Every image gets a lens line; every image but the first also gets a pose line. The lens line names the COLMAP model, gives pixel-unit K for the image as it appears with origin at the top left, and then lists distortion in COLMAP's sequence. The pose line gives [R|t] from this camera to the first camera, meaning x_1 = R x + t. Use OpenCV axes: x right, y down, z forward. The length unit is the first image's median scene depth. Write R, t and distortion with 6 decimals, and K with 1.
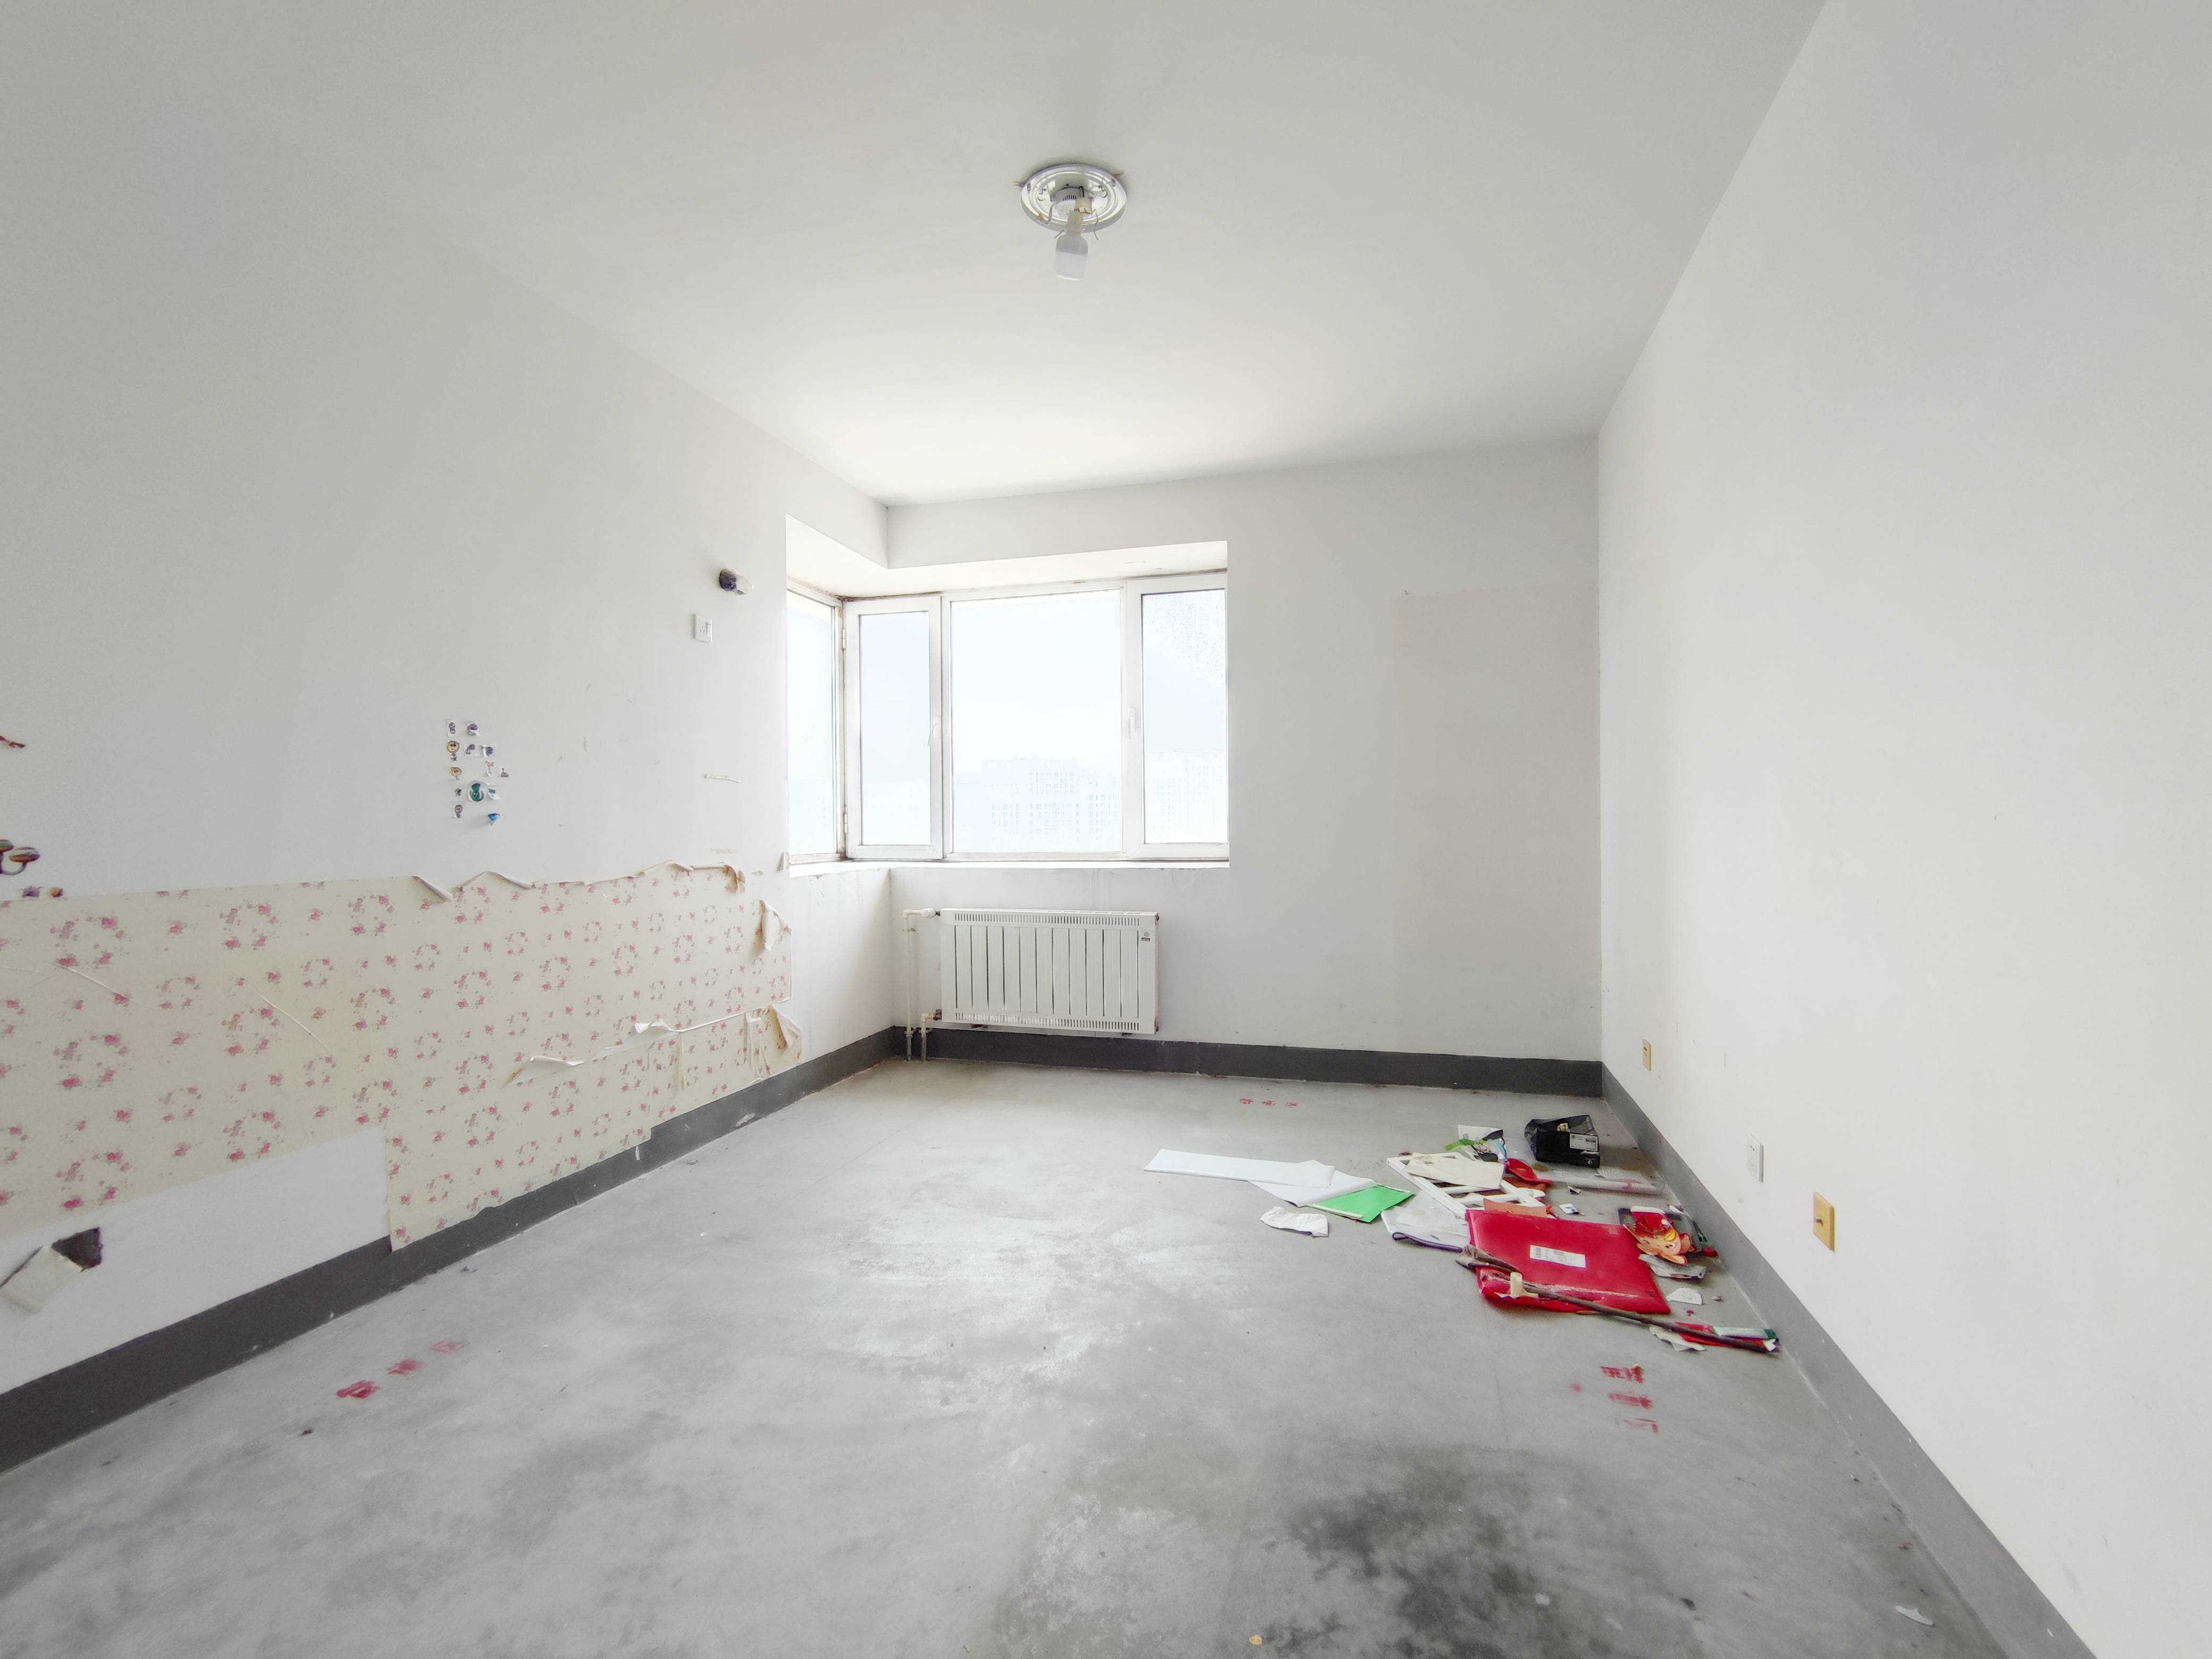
lens RADIAL K [[1027.5, 0, 1107.5], [0, 1027.5, 825.7], [0, 0, 1]] dist [-0.001440, -0.000159]
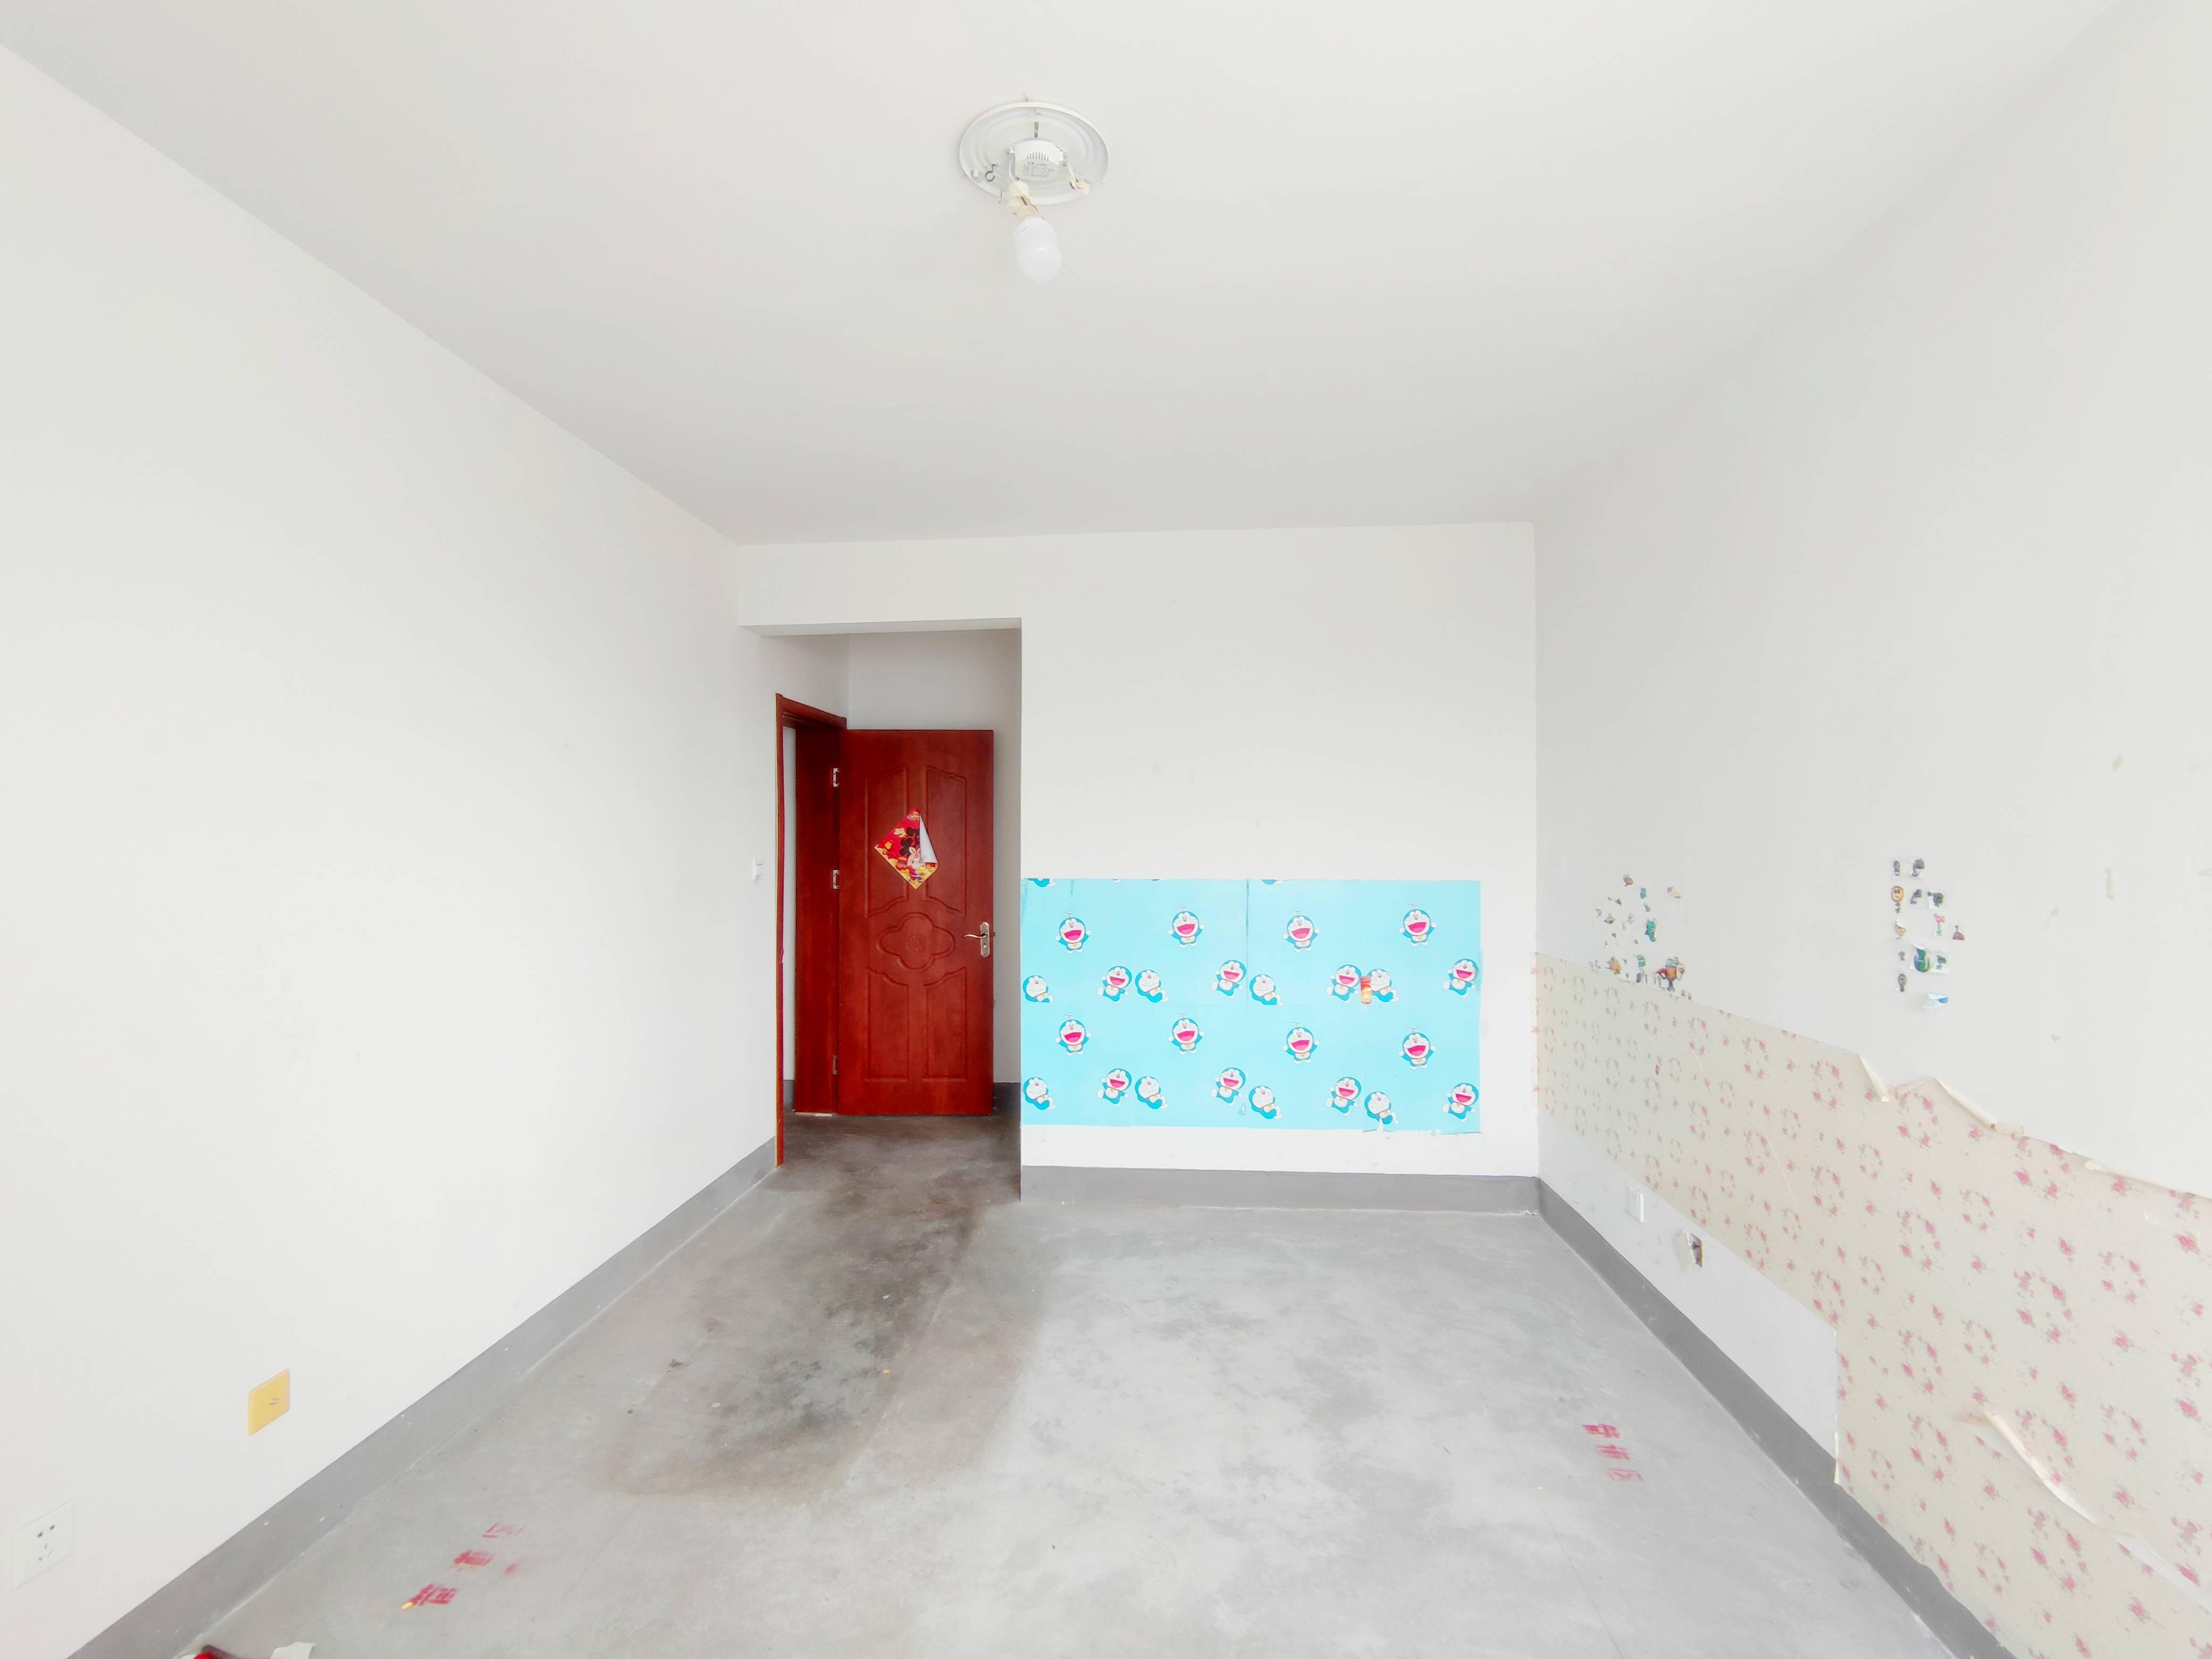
lens RADIAL K [[1027.5, 0, 1106.6], [0, 1027.5, 836.4], [0, 0, 1]] dist [-0.001440, -0.000159]
pose [[-0.978434, 0.012267, -0.206195, 0.084788], [0.011016, 0.999913, 0.007213, -0.167827], [0.206266, 0.004786, -0.978484, 2.075178]]
